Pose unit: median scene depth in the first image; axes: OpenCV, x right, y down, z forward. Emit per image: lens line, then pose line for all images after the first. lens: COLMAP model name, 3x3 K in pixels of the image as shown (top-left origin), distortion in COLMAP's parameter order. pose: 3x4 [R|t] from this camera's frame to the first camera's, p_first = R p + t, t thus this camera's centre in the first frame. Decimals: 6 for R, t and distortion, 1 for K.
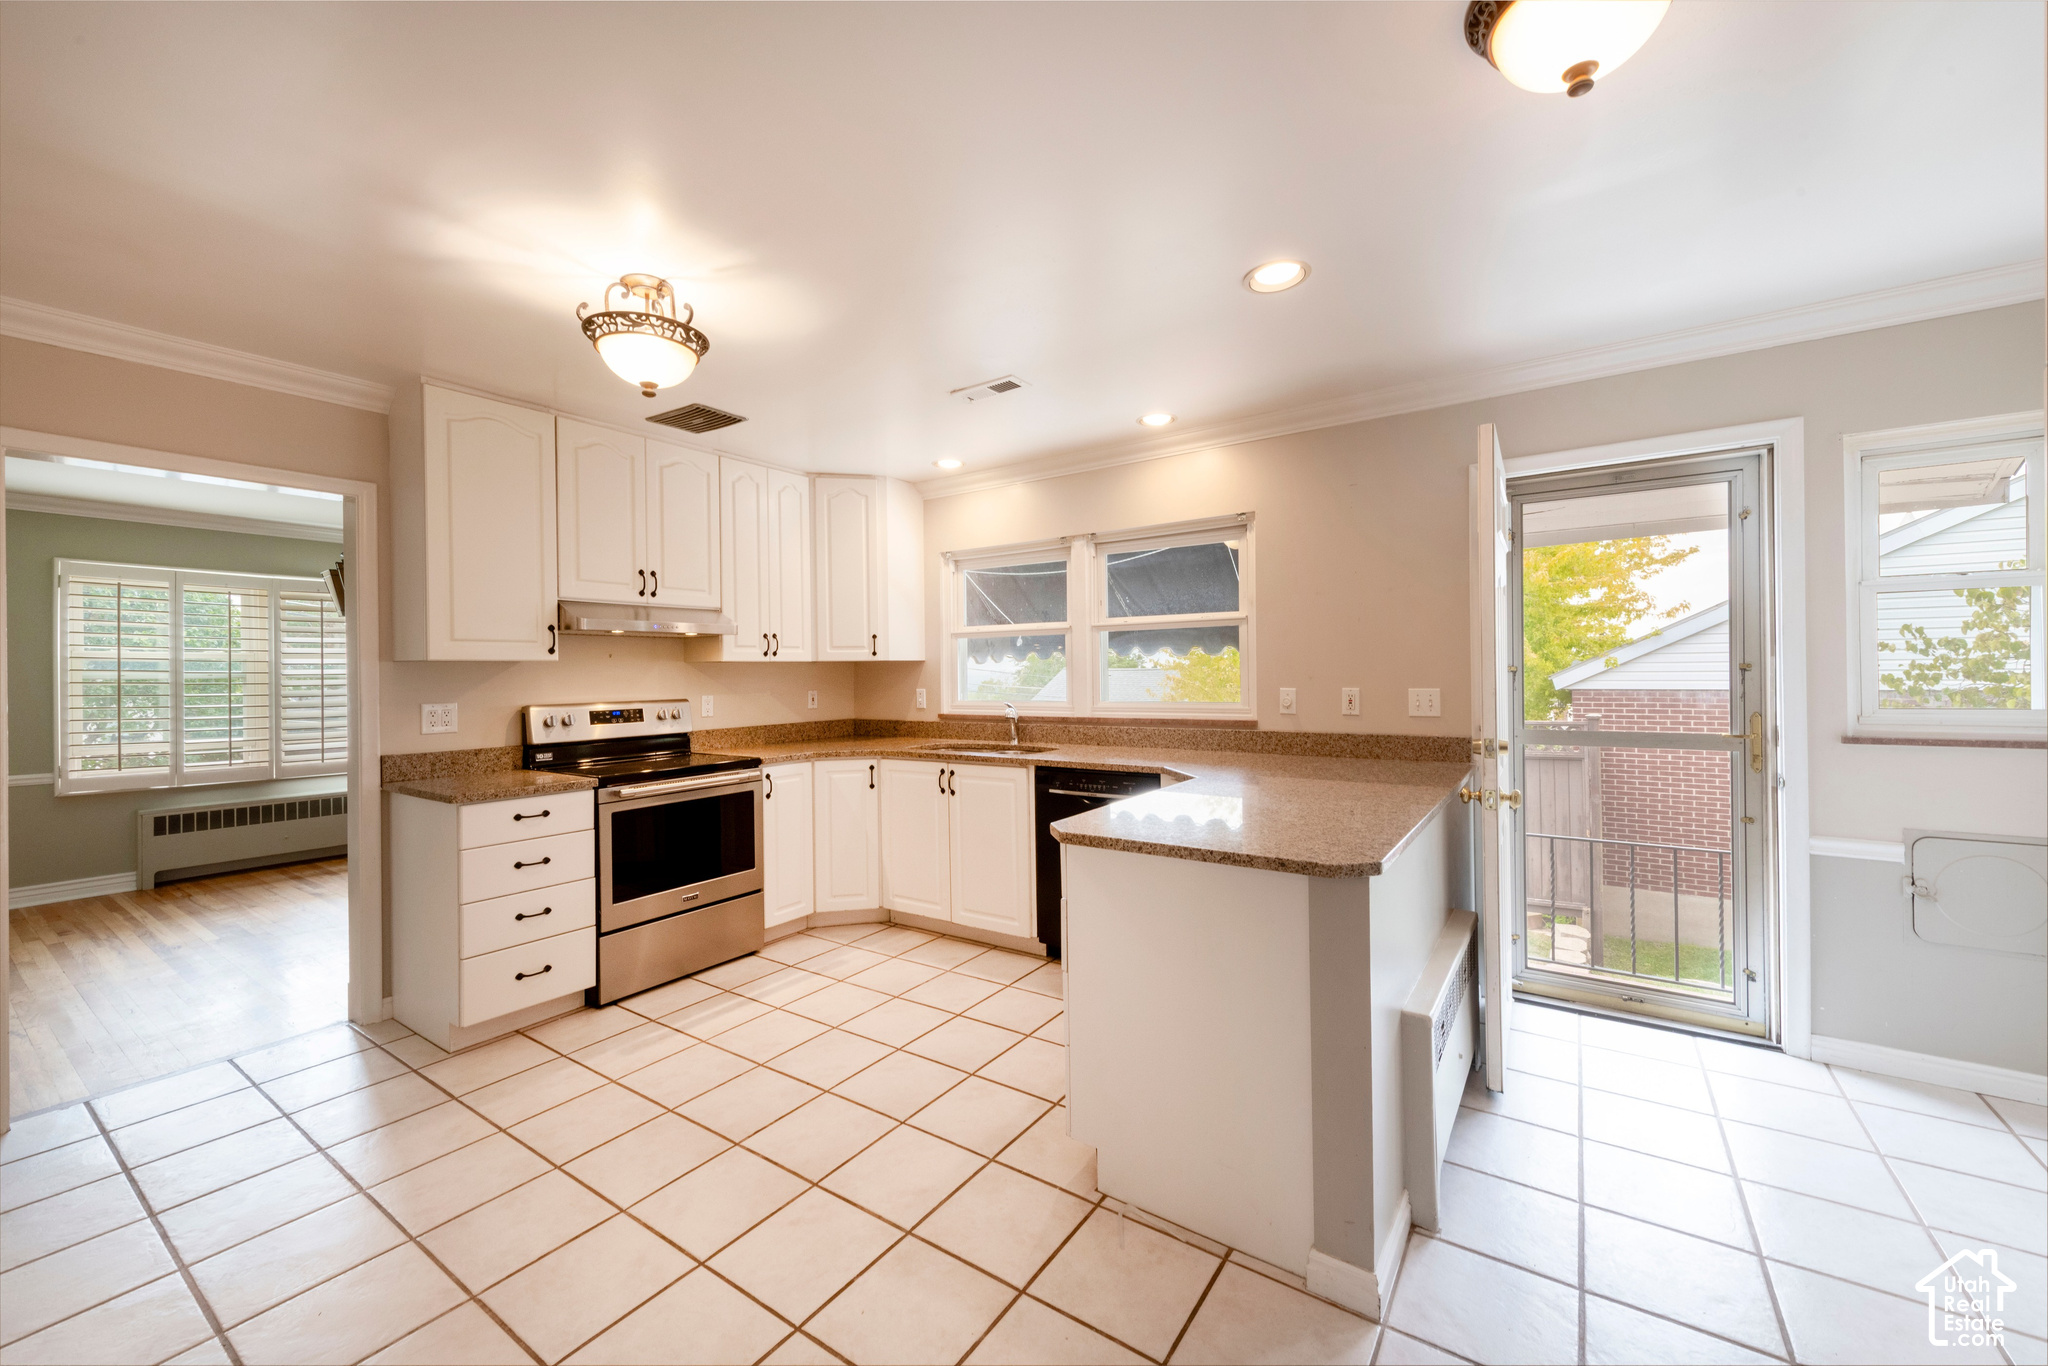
lens RADIAL K [[805.0, 0, 1023.5], [0, 805.0, 671.8], [0, 0, 1]] dist [0.014575, -0.005187]
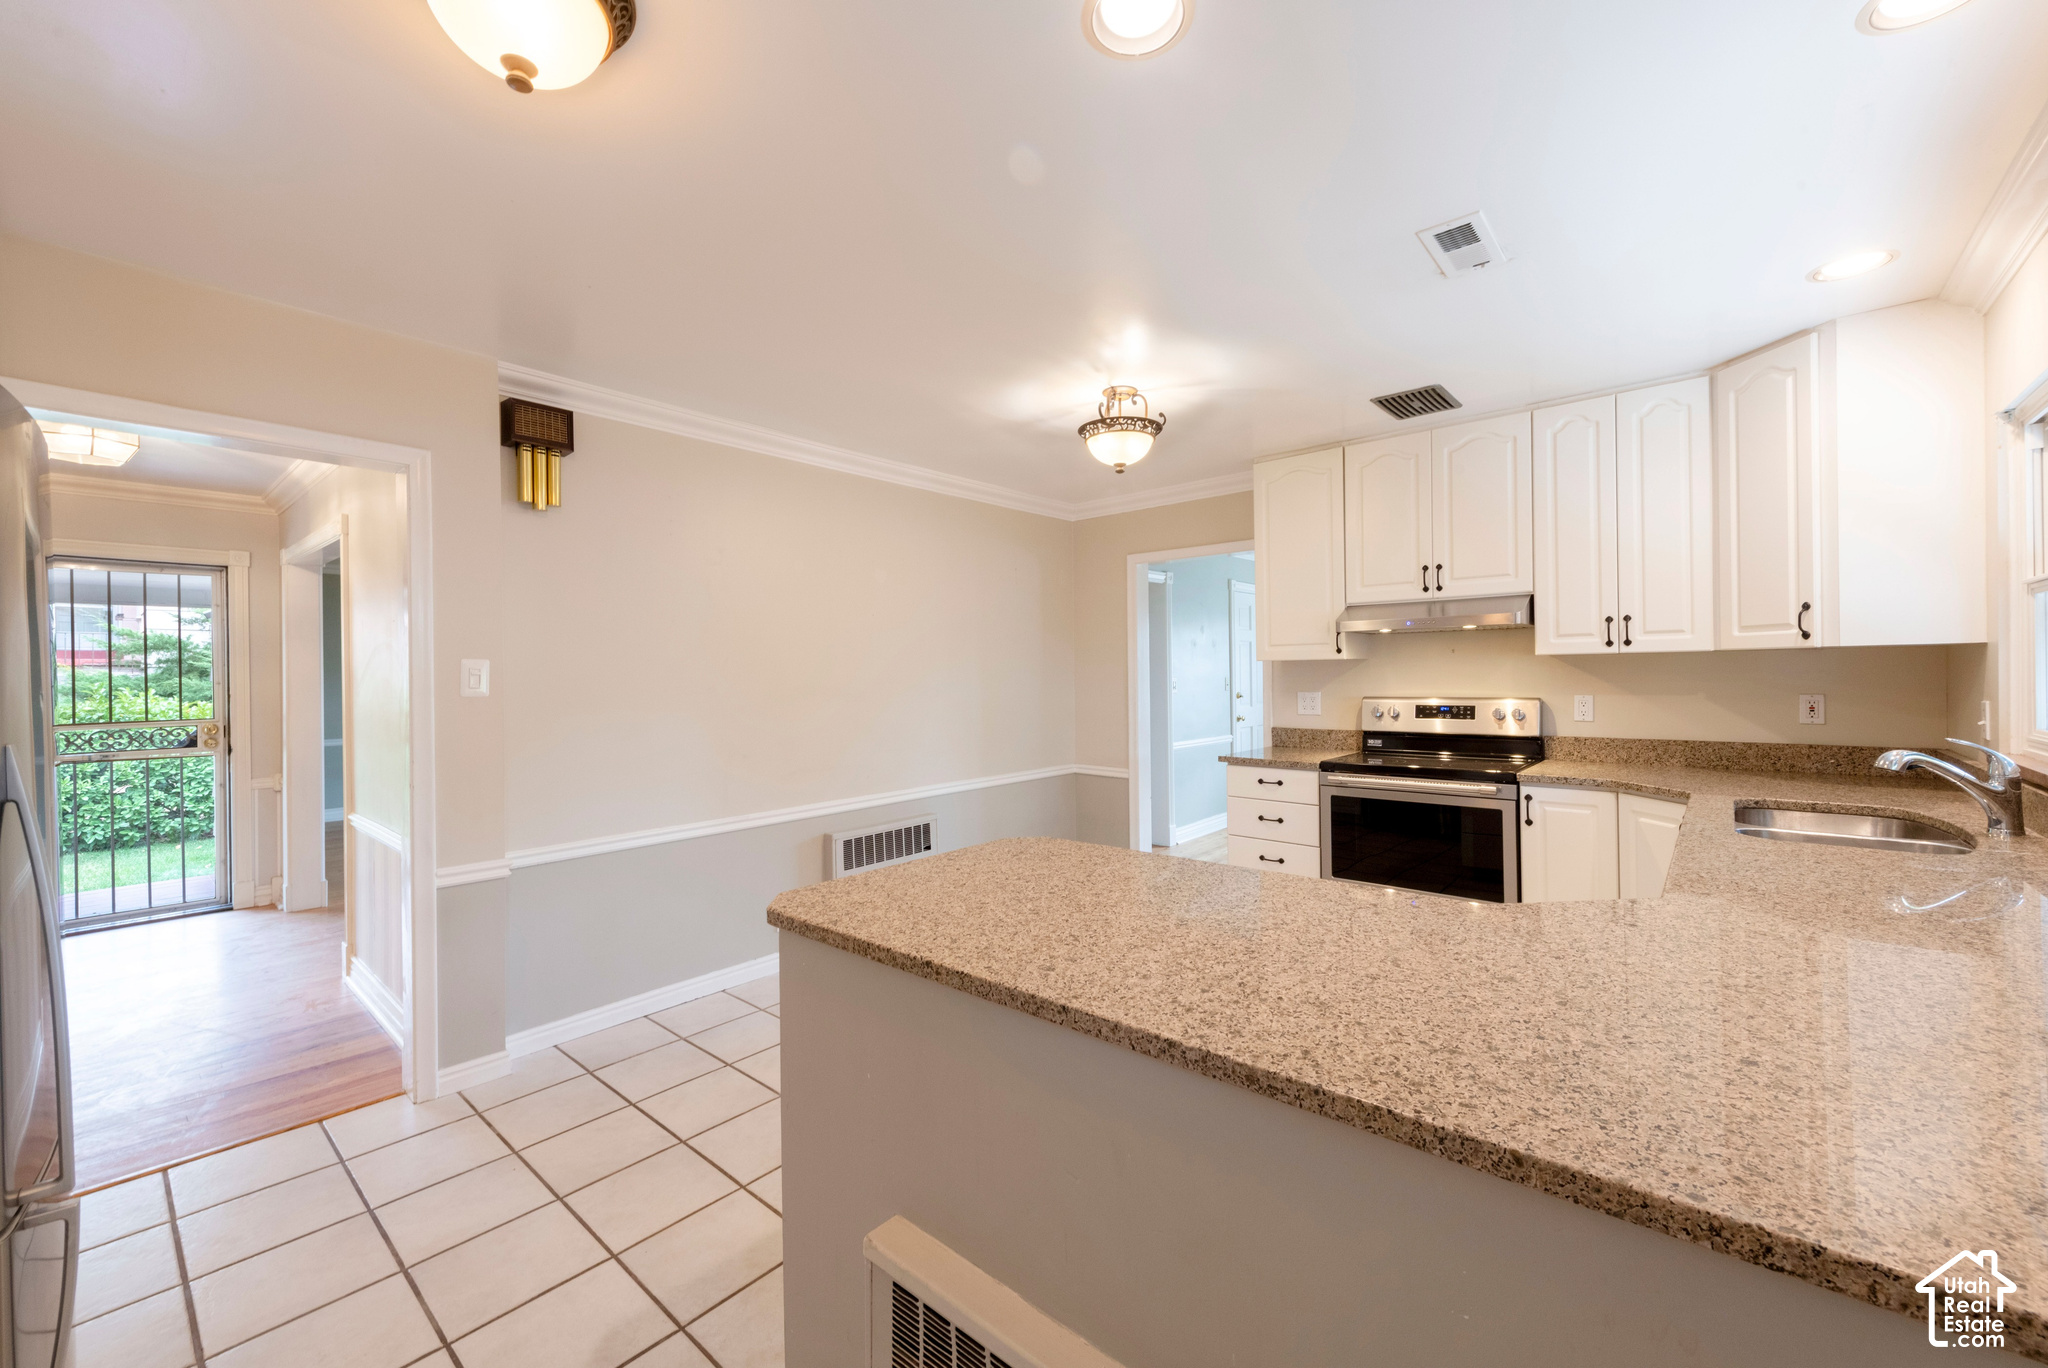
lens RADIAL K [[805.0, 0, 1023.5], [0, 805.0, 672.8], [0, 0, 1]] dist [0.014575, -0.005187]
pose [[-0.108346, 0.010650, -0.994056, 0.542554], [0.012351, 0.999880, 0.009366, -0.009092], [0.994037, -0.011263, -0.108464, 0.585202]]
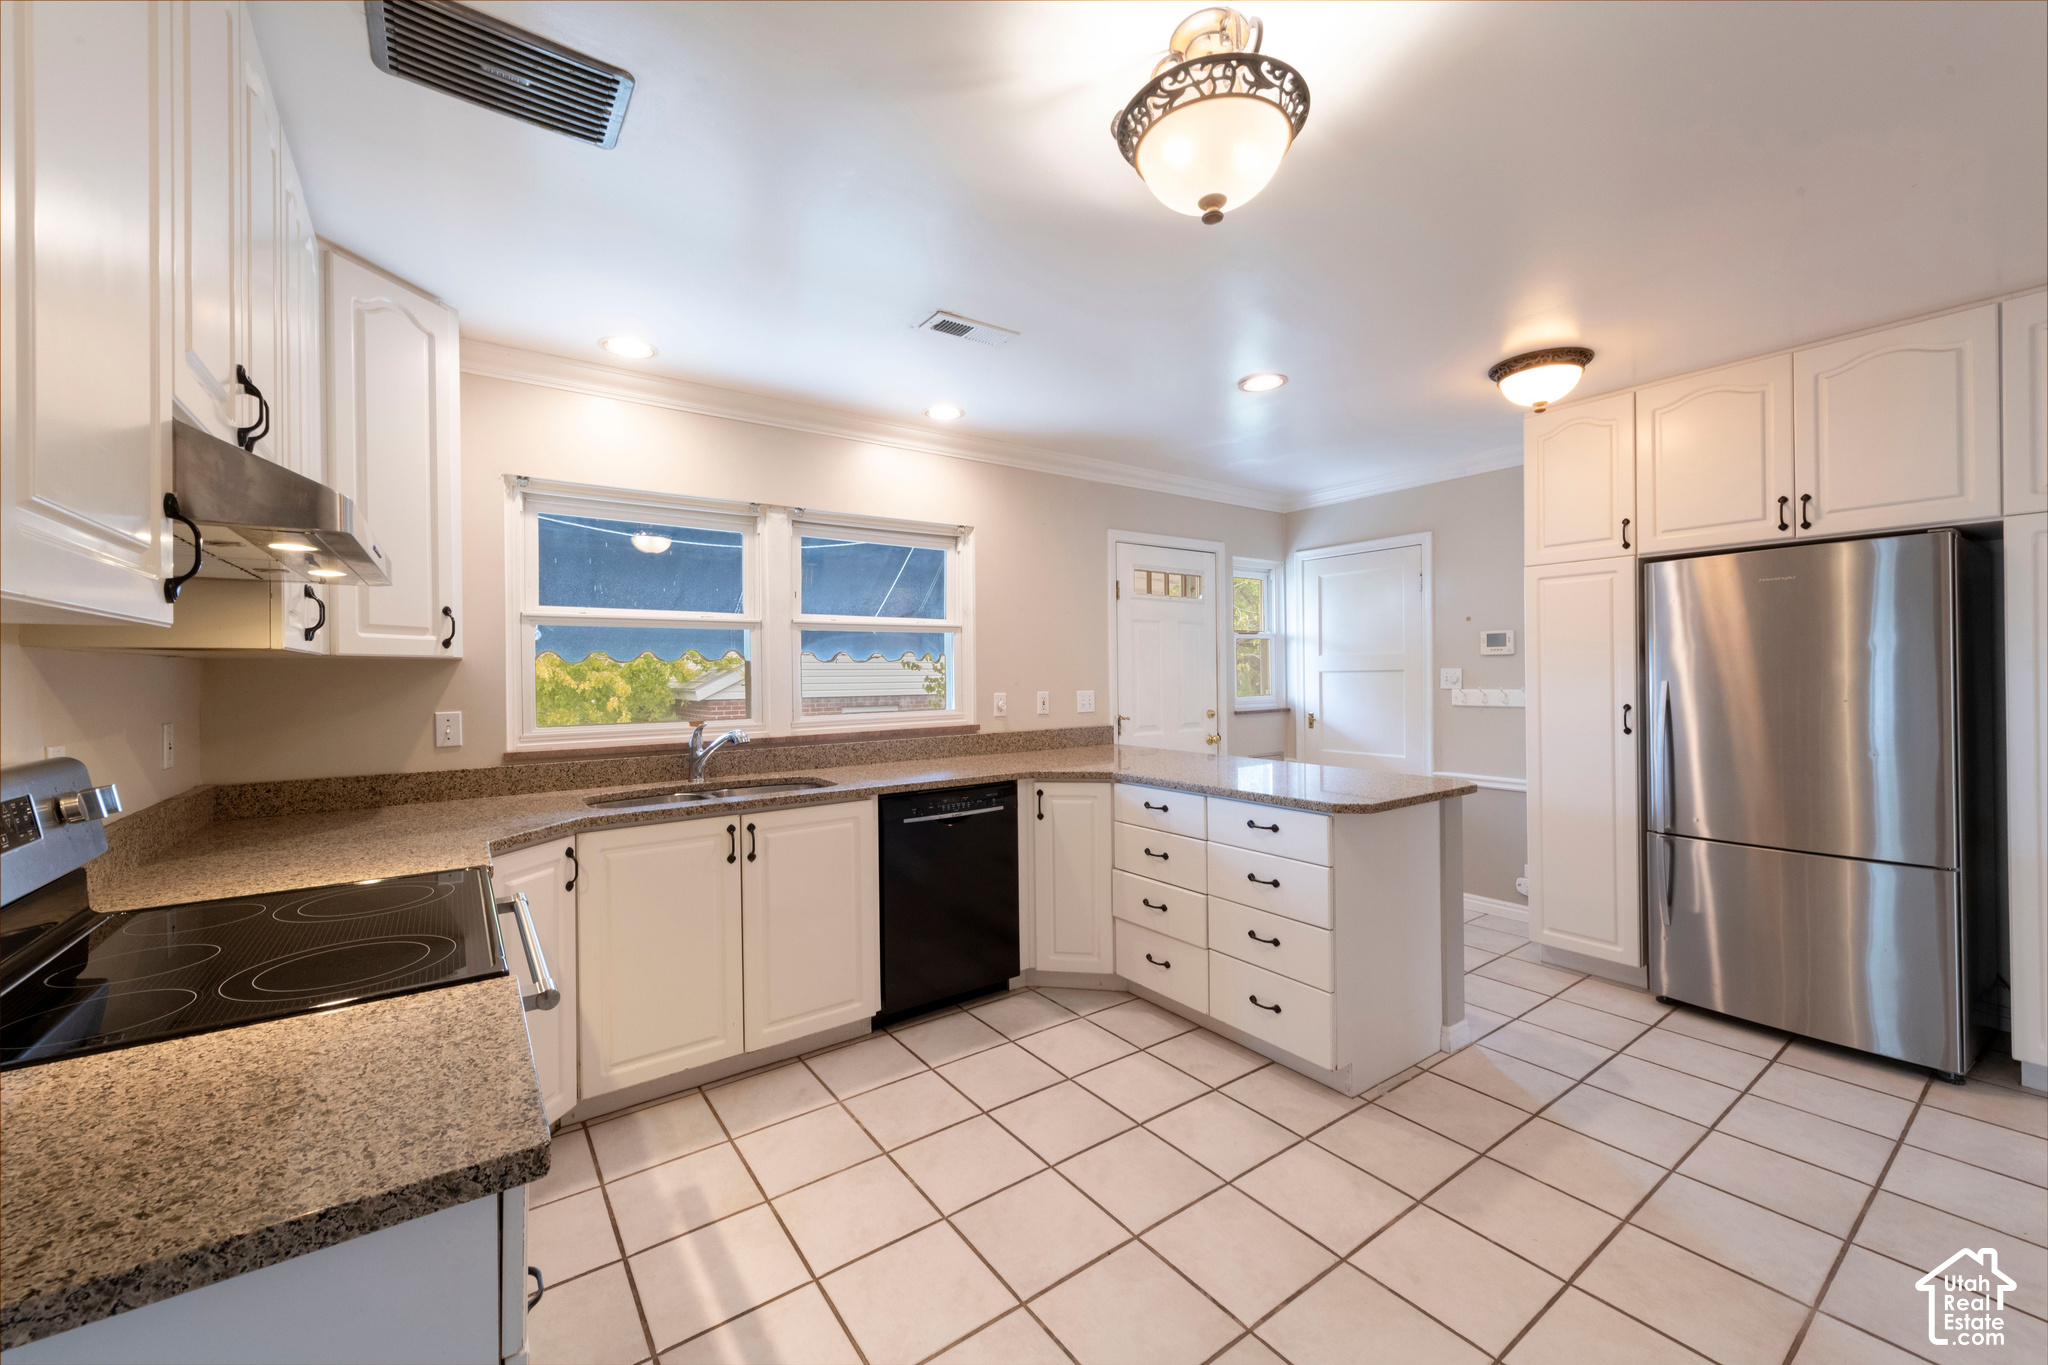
lens RADIAL K [[805.0, 0, 1023.5], [0, 805.0, 671.3], [0, 0, 1]] dist [0.014575, -0.005187]
pose [[0.328700, 0.011699, 0.944362, -0.647688], [0.007454, 0.999860, -0.014981, 0.006407], [-0.944405, 0.011963, 0.328566, 0.558512]]
